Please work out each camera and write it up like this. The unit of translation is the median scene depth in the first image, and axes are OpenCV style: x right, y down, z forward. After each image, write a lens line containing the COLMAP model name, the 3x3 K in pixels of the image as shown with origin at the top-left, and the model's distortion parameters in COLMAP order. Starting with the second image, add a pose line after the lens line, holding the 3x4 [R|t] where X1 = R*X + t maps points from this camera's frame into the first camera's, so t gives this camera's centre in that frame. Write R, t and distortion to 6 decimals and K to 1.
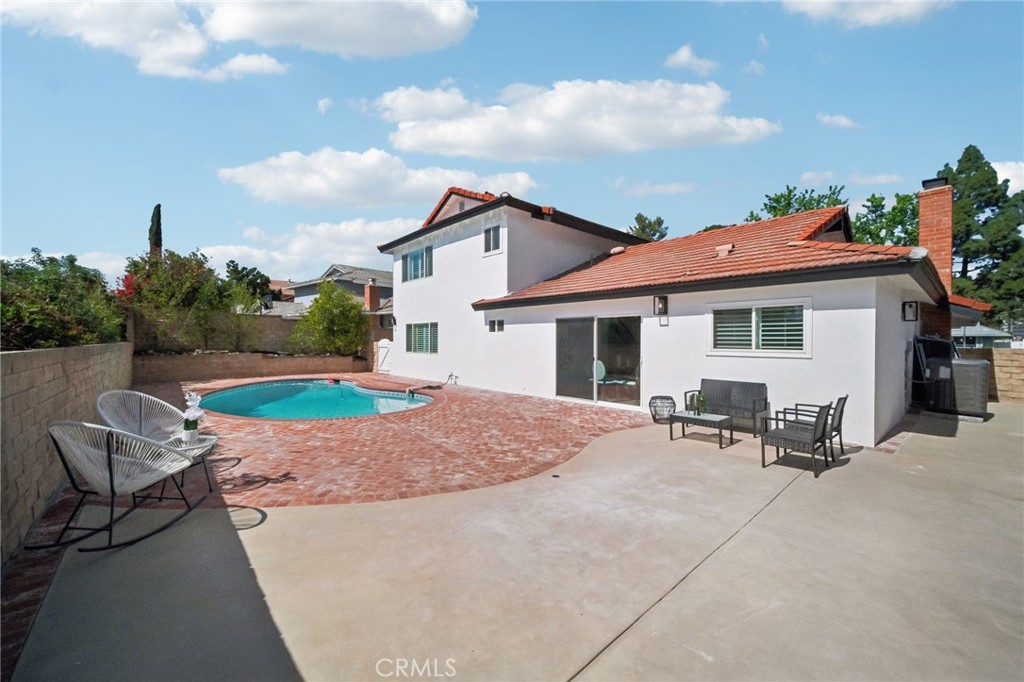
lens RADIAL K [[416.9, 0, 513.1], [0, 416.9, 340.6], [0, 0, 1]] dist [-0.004275, 0.001325]
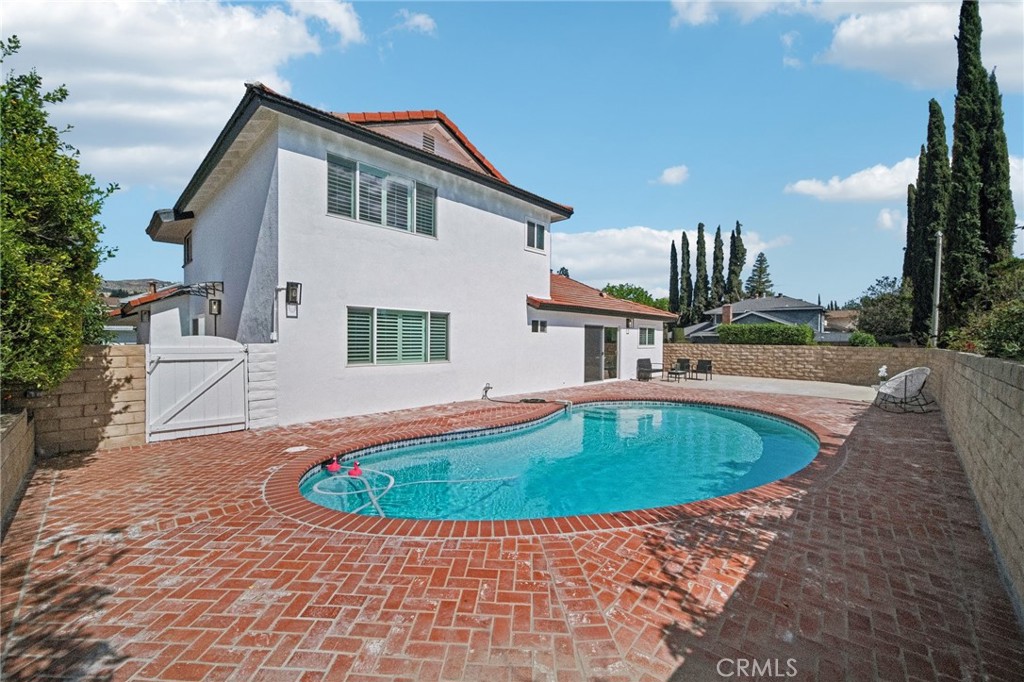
lens RADIAL K [[416.9, 0, 512.7], [0, 416.9, 345.1], [0, 0, 1]] dist [-0.004275, 0.001325]
pose [[-0.088945, -0.021285, 0.995809, -1.008557], [-0.014050, 0.999699, 0.020114, -0.009509], [-0.995937, -0.012202, -0.089217, 1.135030]]
